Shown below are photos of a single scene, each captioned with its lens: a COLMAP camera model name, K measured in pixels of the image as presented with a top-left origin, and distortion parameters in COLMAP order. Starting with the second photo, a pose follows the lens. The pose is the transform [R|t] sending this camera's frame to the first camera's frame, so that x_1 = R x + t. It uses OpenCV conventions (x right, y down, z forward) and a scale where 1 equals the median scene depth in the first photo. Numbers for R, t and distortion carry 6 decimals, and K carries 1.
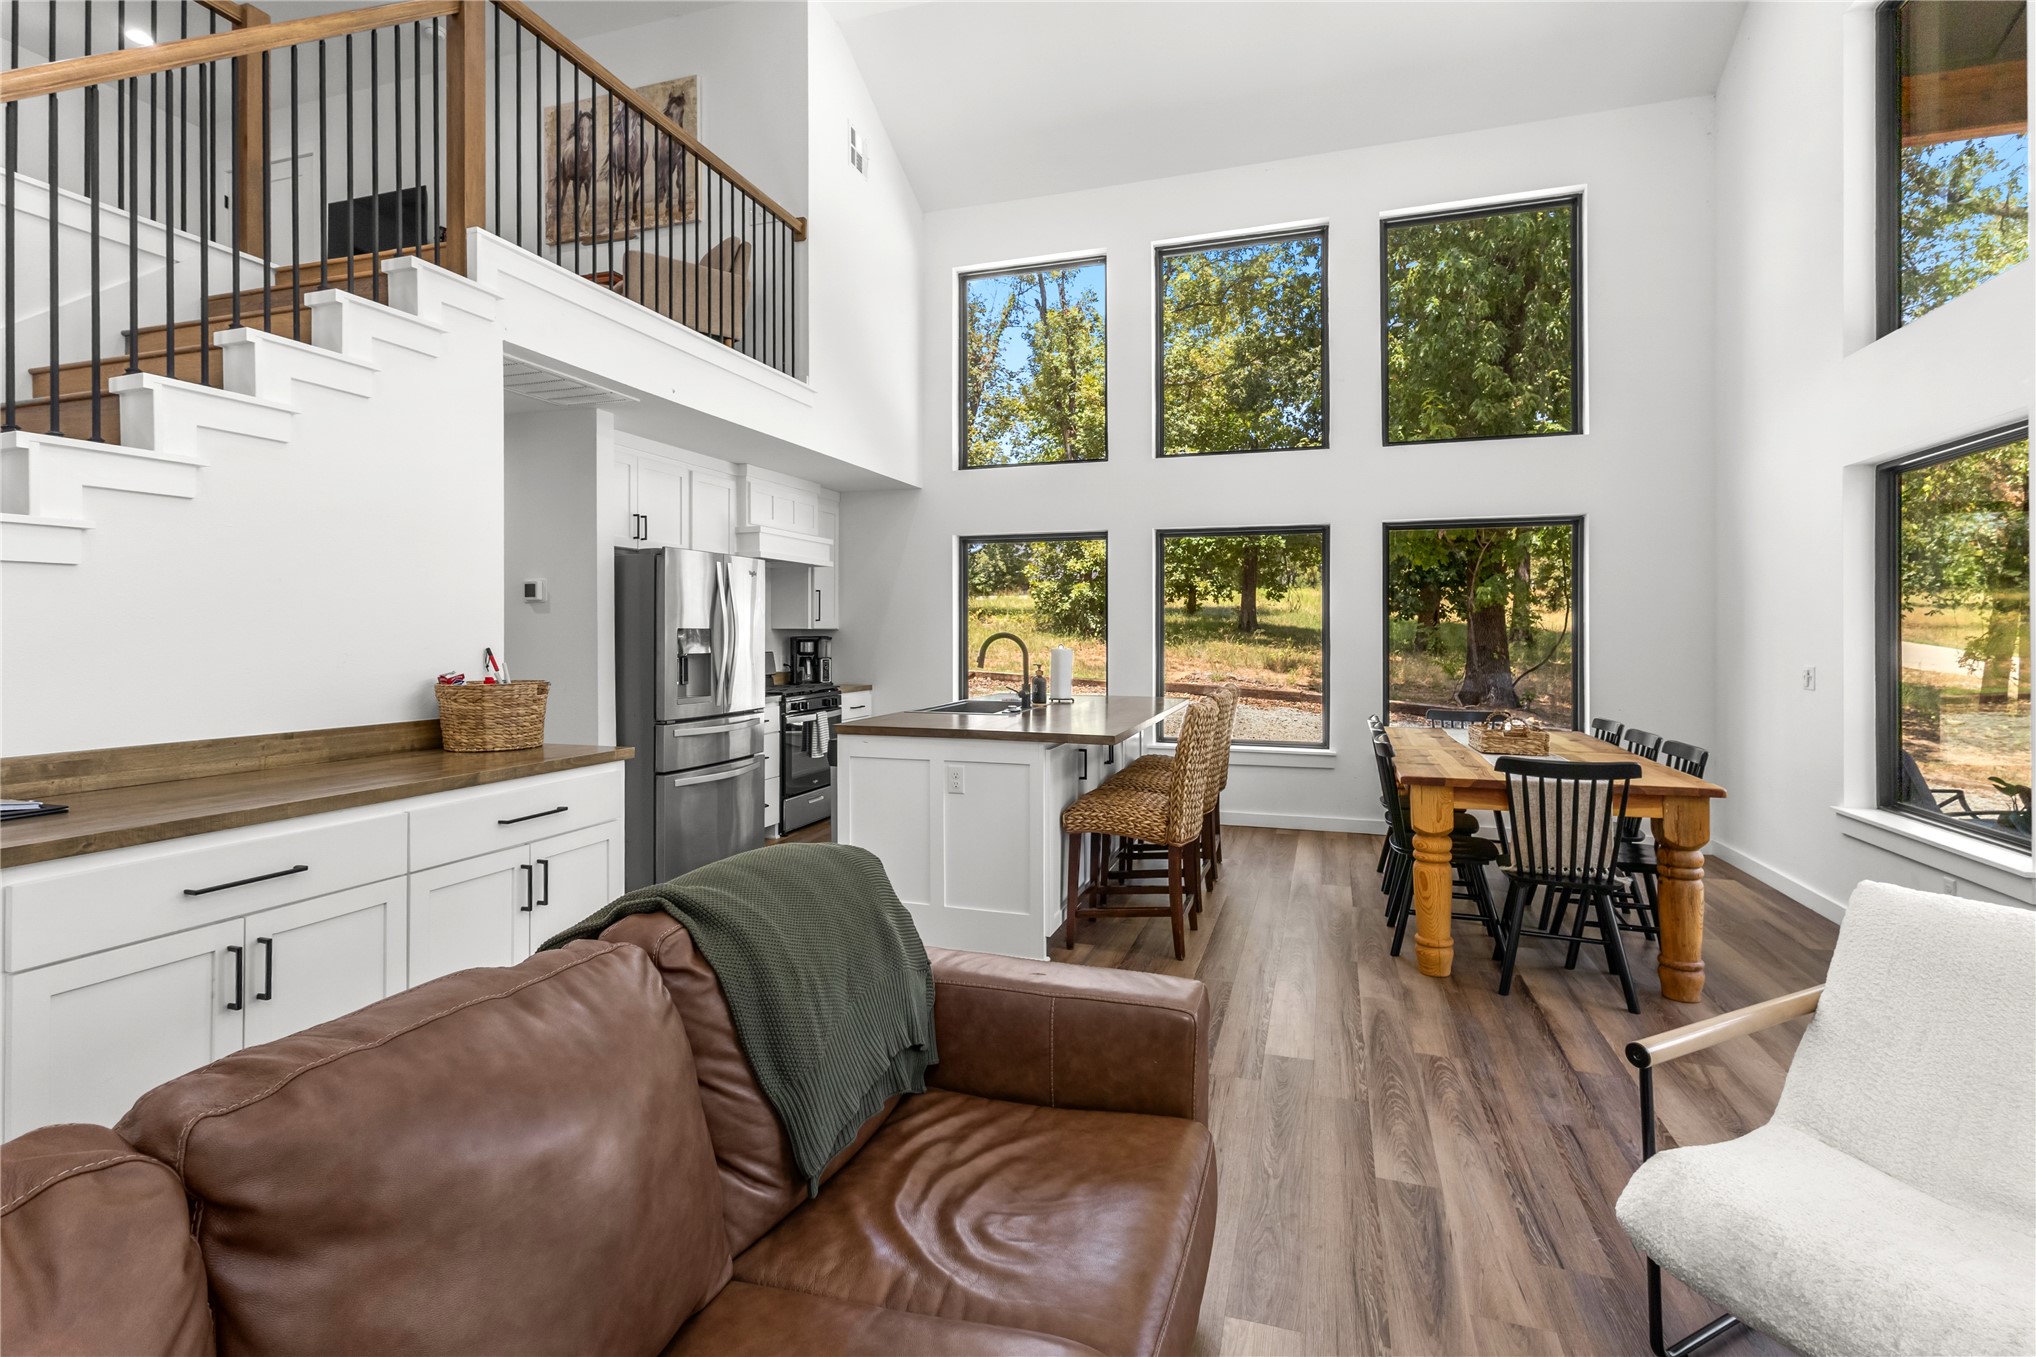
lens RADIAL K [[946.9, 0, 1006.8], [0, 946.9, 641.7], [0, 0, 1]] dist [-0.000247, 0.001092]
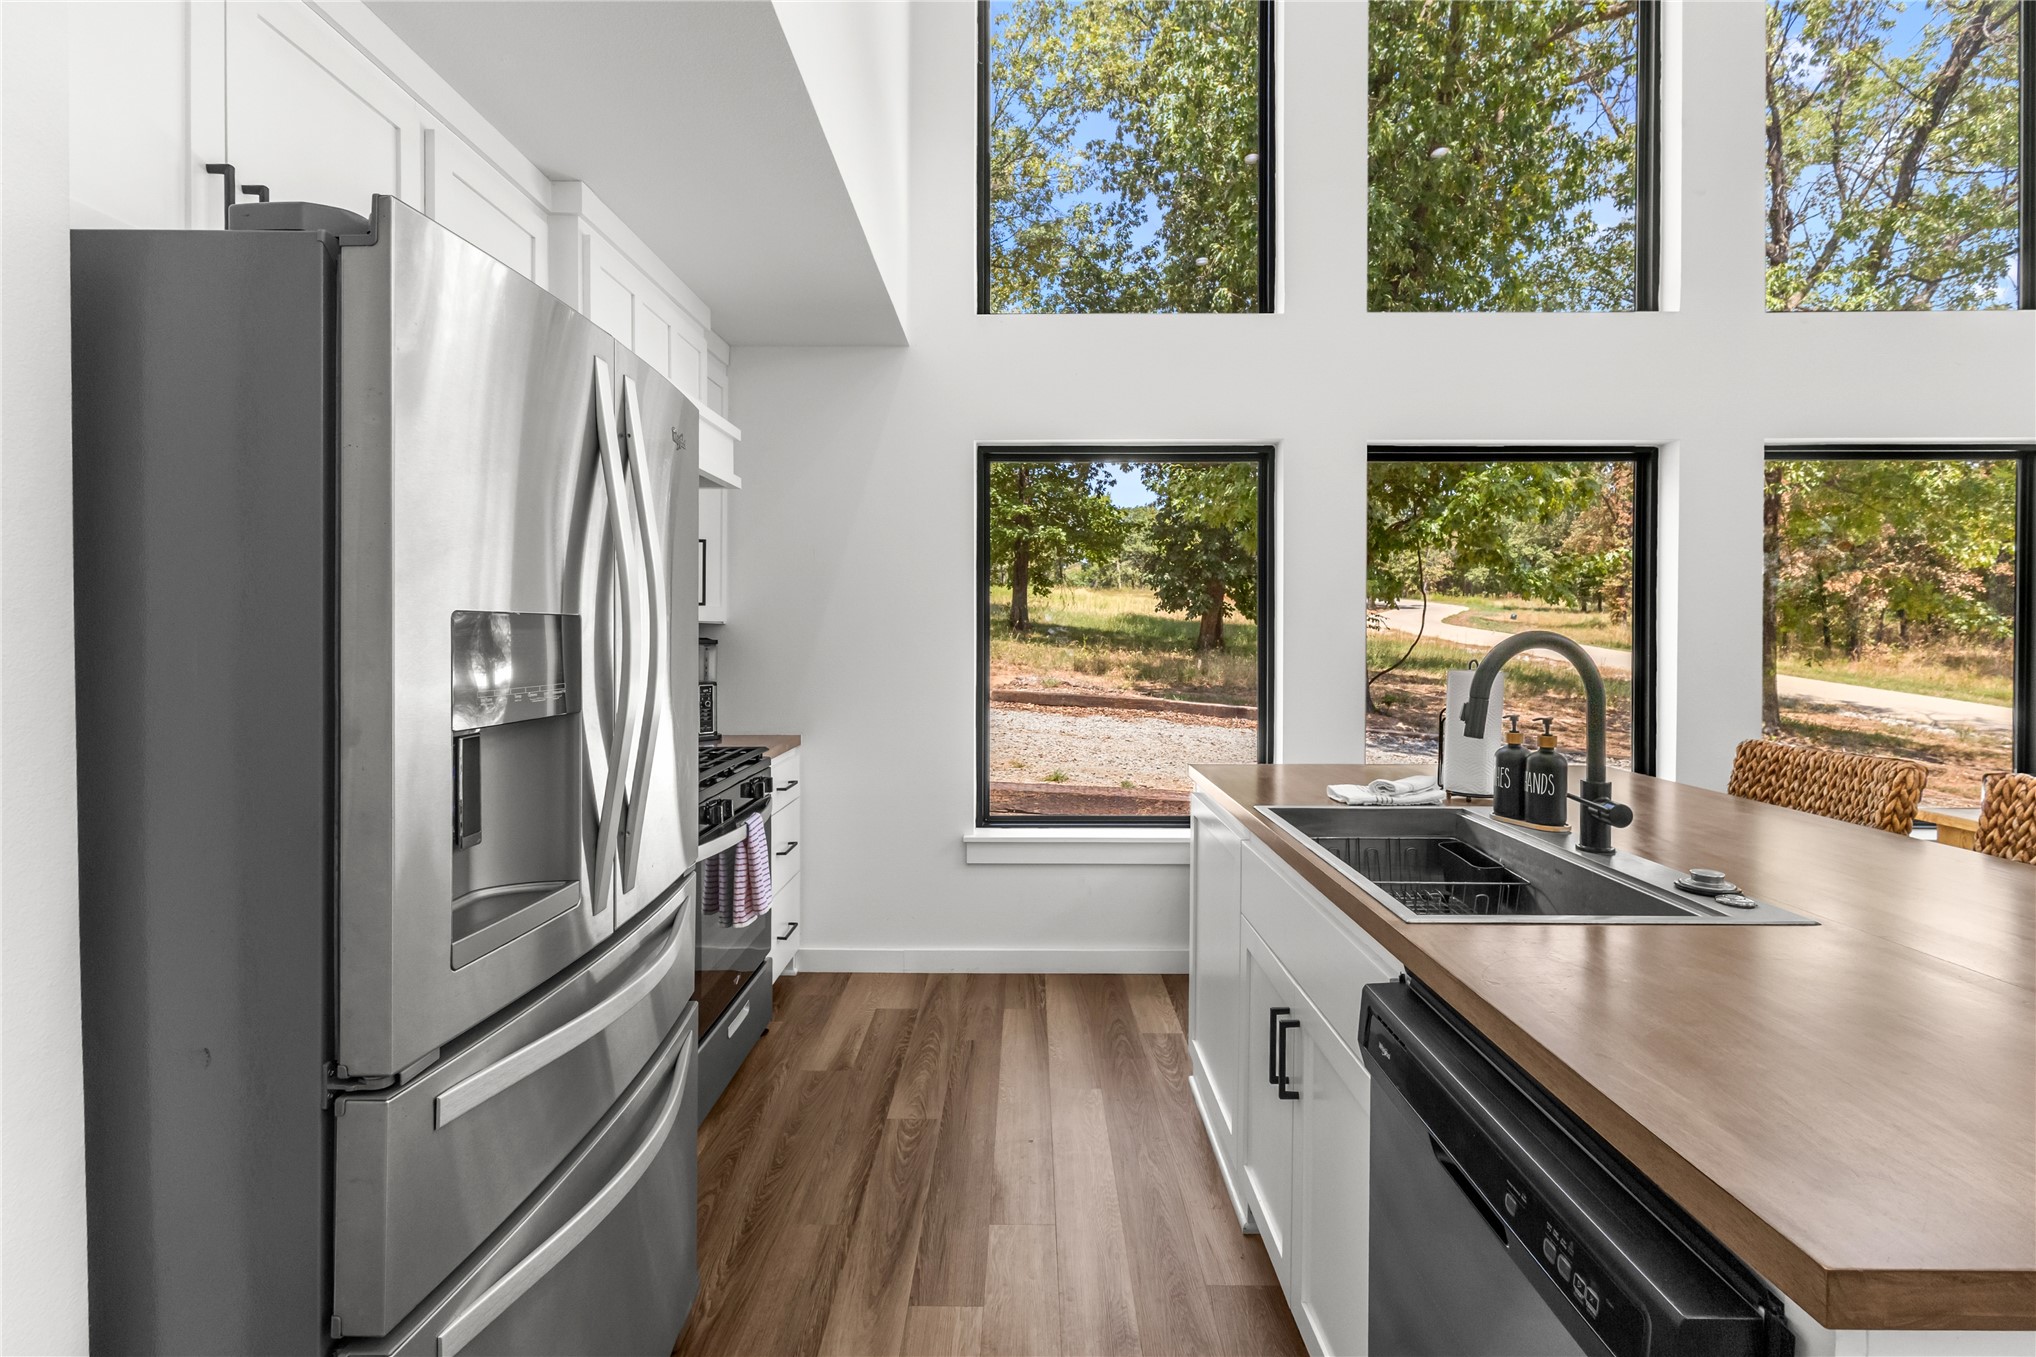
lens RADIAL K [[946.9, 0, 1006.8], [0, 946.9, 641.7], [0, 0, 1]] dist [-0.000247, 0.001092]
pose [[0.953736, -0.002906, 0.300631, -0.190365], [0.002292, 0.999995, 0.002394, -0.004623], [-0.300636, -0.001594, 0.953738, 0.495192]]
